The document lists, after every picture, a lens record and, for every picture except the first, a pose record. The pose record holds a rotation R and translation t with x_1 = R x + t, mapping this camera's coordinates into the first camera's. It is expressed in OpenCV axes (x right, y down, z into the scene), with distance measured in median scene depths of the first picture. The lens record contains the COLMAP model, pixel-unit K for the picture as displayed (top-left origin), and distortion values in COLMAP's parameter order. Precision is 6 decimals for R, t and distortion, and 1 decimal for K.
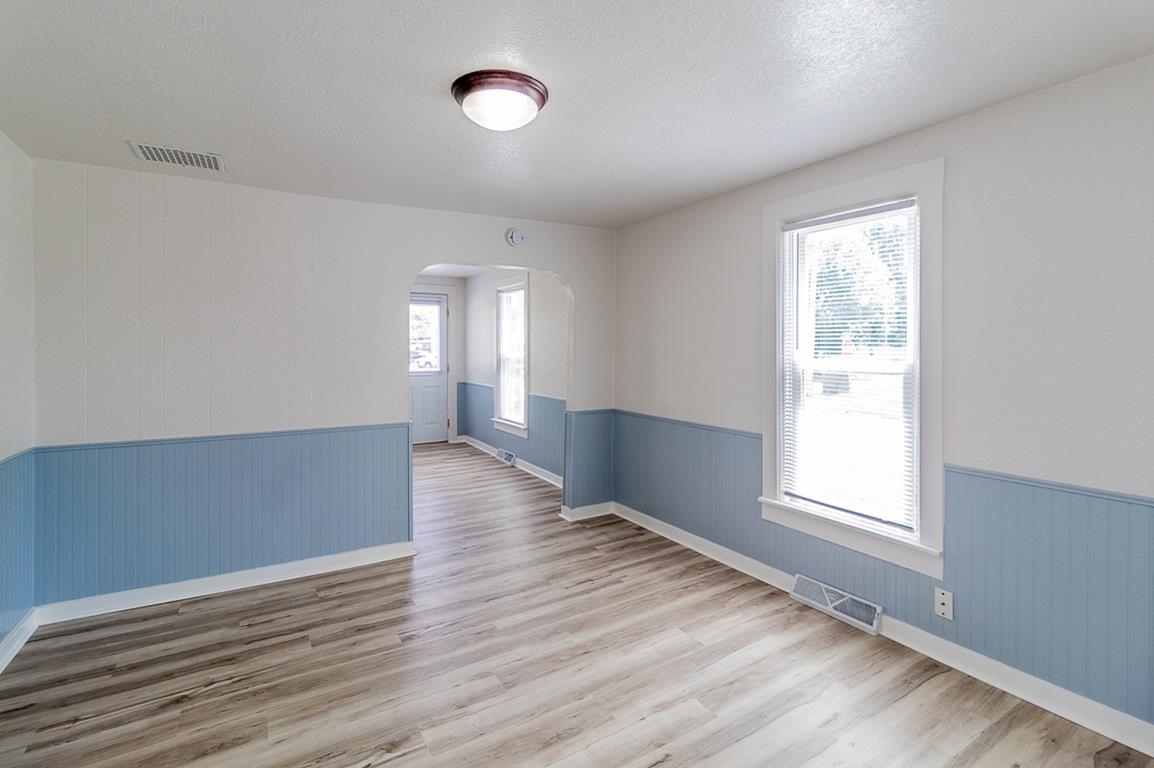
lens RADIAL K [[540.2, 0, 580.7], [0, 540.2, 359.9], [0, 0, 1]] dist [-0.000379, 0.000019]
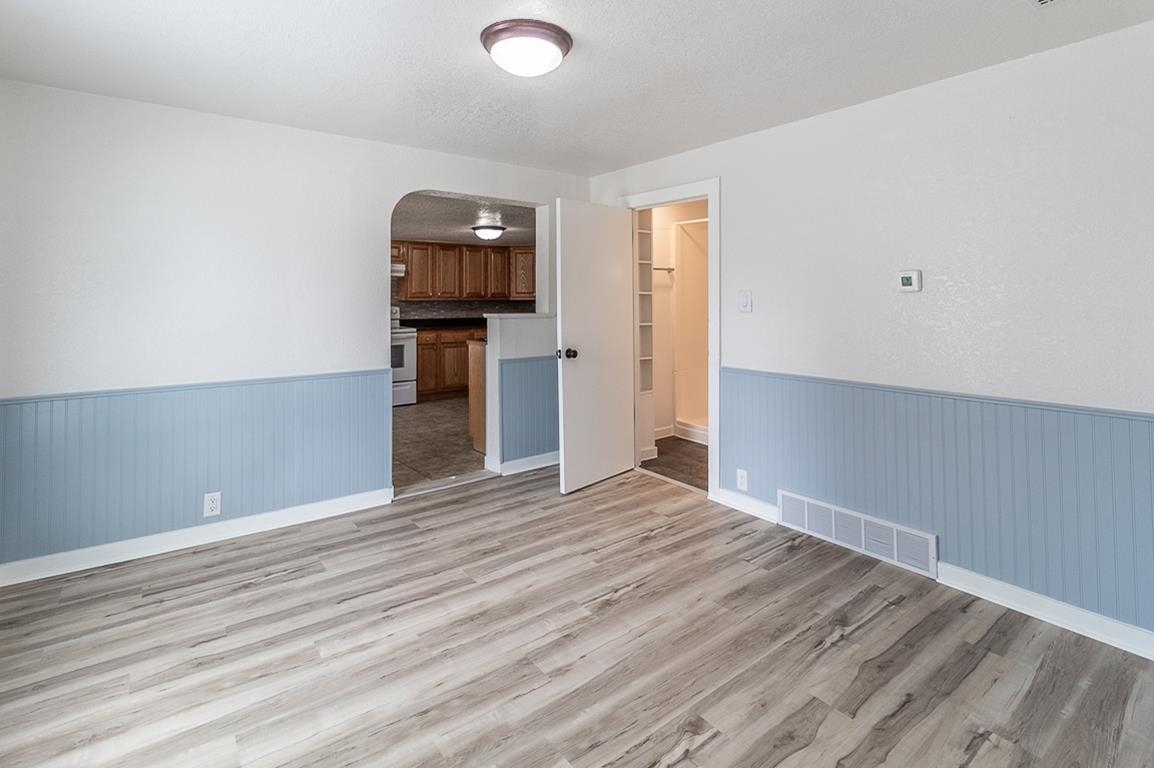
lens RADIAL K [[560.2, 0, 581.2], [0, 560.2, 288.1], [0, 0, 1]] dist [0.001467, -0.000013]
pose [[-0.994522, 0.001846, -0.104508, -0.118583], [0.002474, 0.999980, -0.005880, -0.004787], [0.104495, -0.006106, -0.994507, 1.766807]]
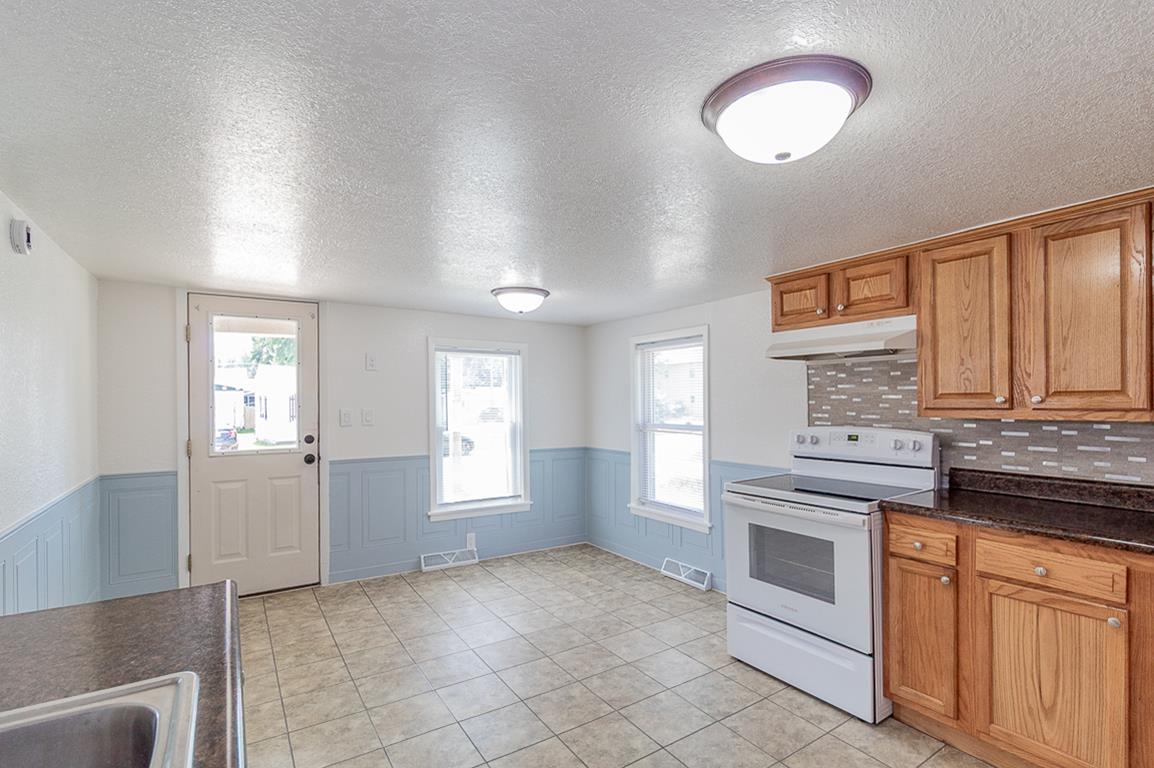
lens RADIAL K [[549.2, 0, 582.0], [0, 549.2, 403.1], [0, 0, 1]] dist [-0.001259, 0.000269]
pose [[-0.021825, -0.008477, 0.999726, -0.511216], [0.029013, 0.999538, 0.009108, -0.012312], [-0.999341, 0.029204, -0.021569, -0.686086]]
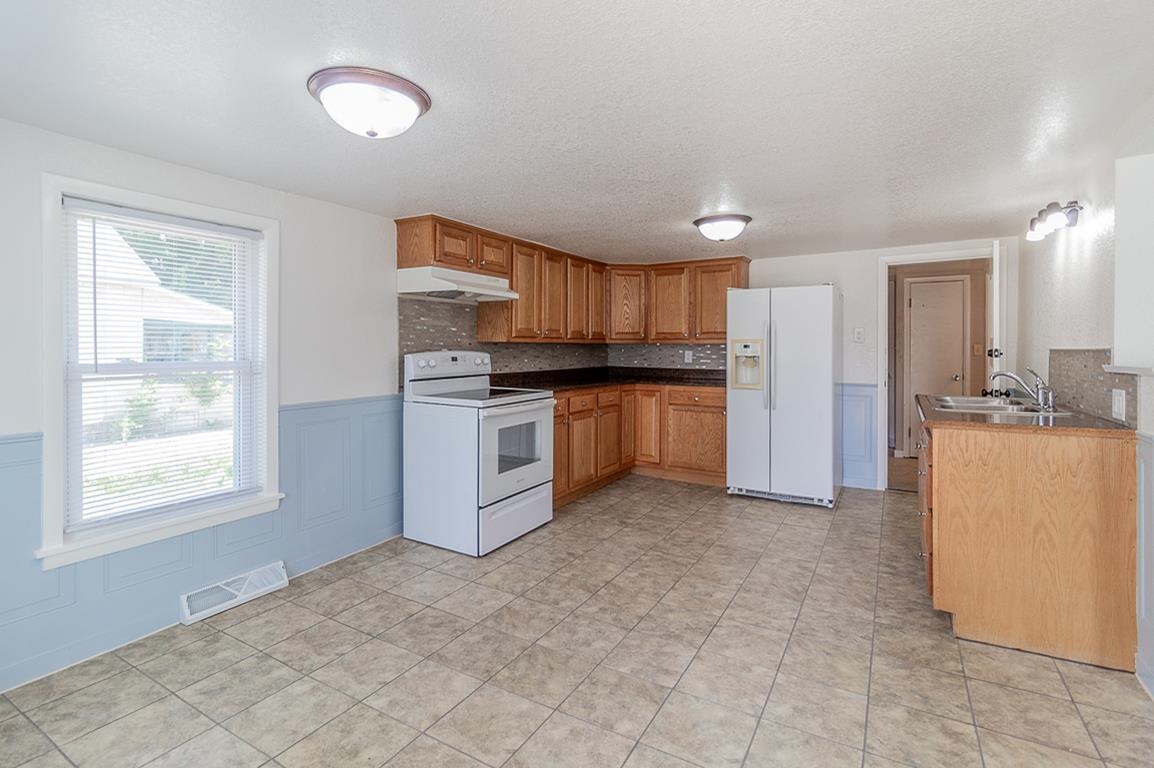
lens RADIAL K [[541.8, 0, 580.9], [0, 541.8, 354.1], [0, 0, 1]] dist [0.001119, 0.000572]
pose [[-0.882502, 0.003853, -0.470293, 1.106193], [-0.010023, 0.999585, 0.026997, 0.031738], [0.470202, 0.028539, -0.882097, 0.254251]]
